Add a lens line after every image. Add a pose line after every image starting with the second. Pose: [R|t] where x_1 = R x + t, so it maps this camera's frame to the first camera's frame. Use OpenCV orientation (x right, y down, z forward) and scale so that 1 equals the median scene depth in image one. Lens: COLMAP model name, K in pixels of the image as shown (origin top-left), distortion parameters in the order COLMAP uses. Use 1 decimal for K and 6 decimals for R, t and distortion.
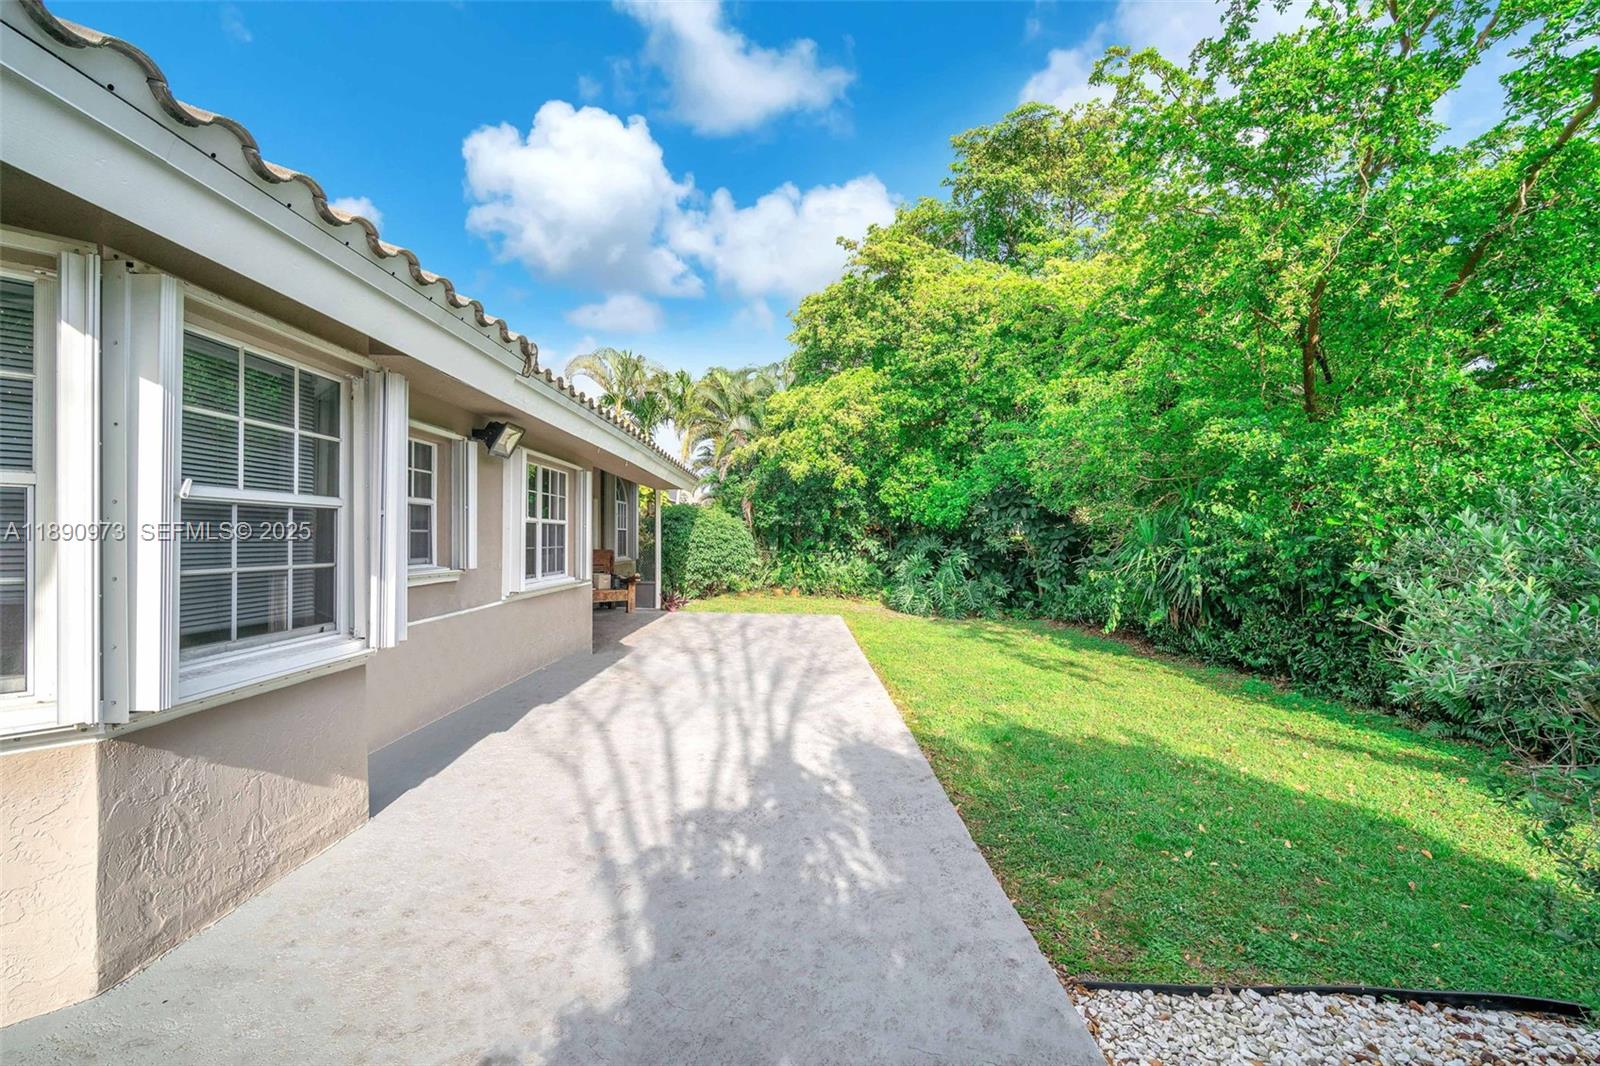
lens RADIAL K [[705.2, 0, 800.0], [0, 705.2, 533.0], [0, 0, 1]] dist [-0.007491, 0.000663]
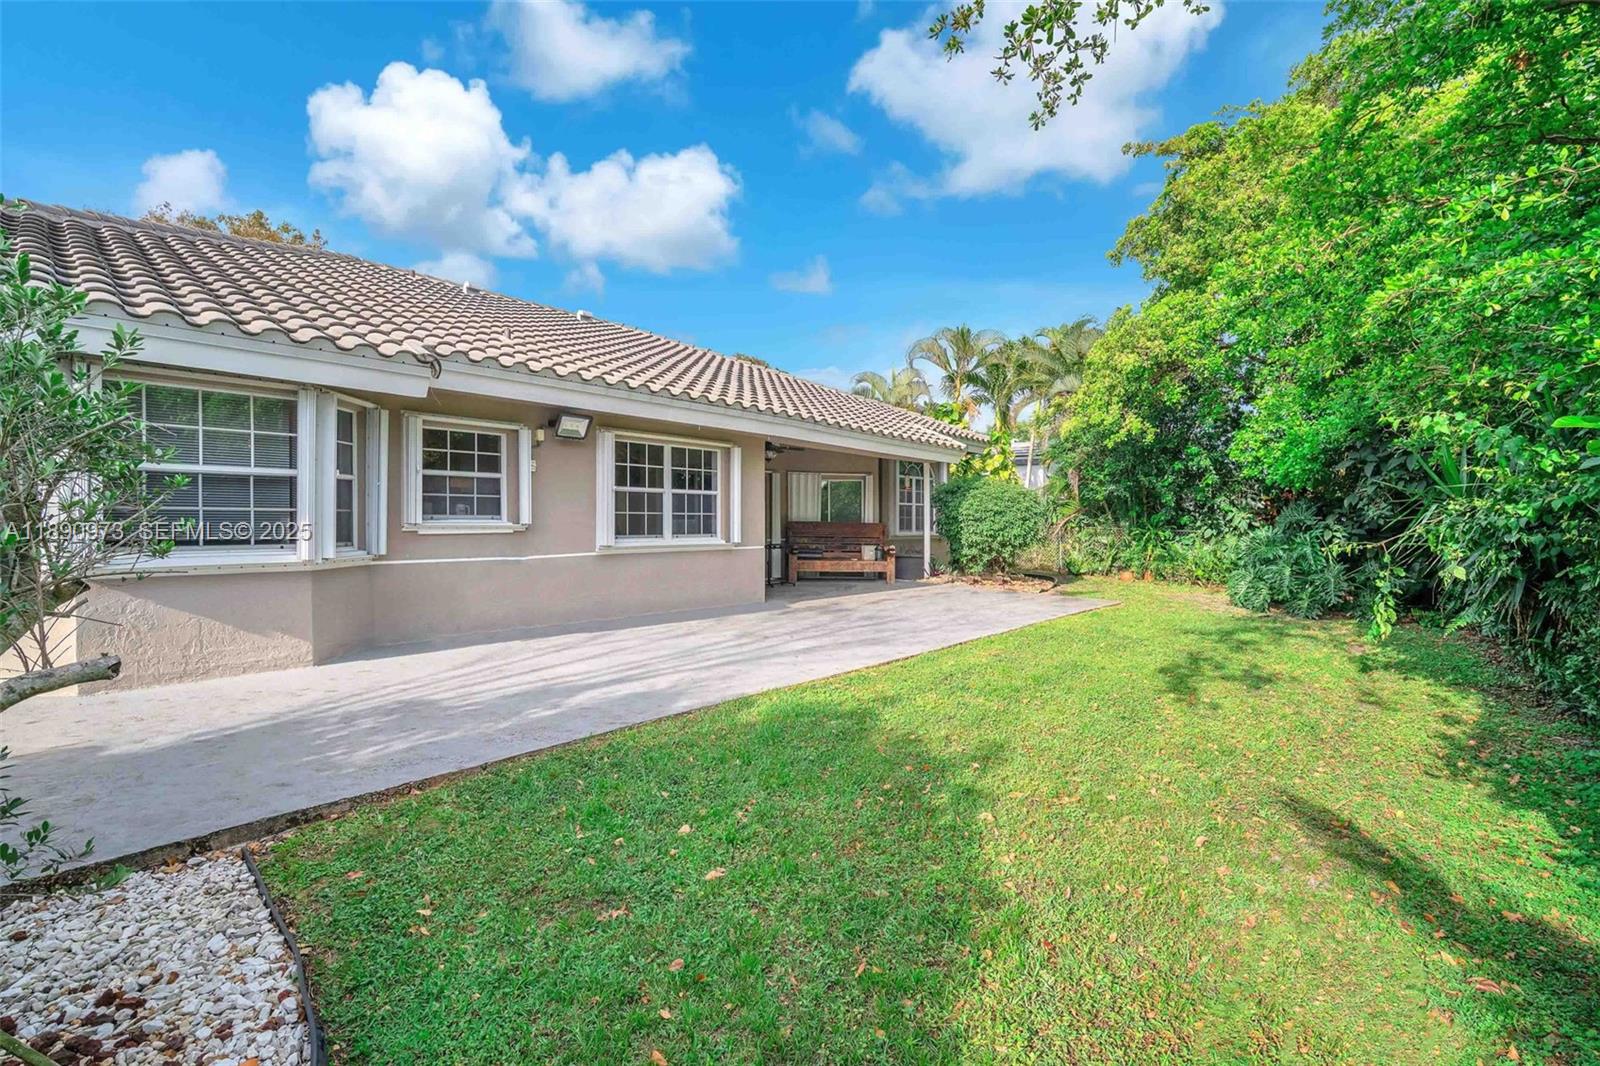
lens RADIAL K [[705.2, 0, 800.0], [0, 705.2, 533.0], [0, 0, 1]] dist [-0.007491, 0.000663]
pose [[0.736693, 0.001866, -0.676225, 0.990822], [0.010510, 0.999844, 0.014209, 0.064176], [0.676146, -0.017575, 0.736558, 0.421662]]
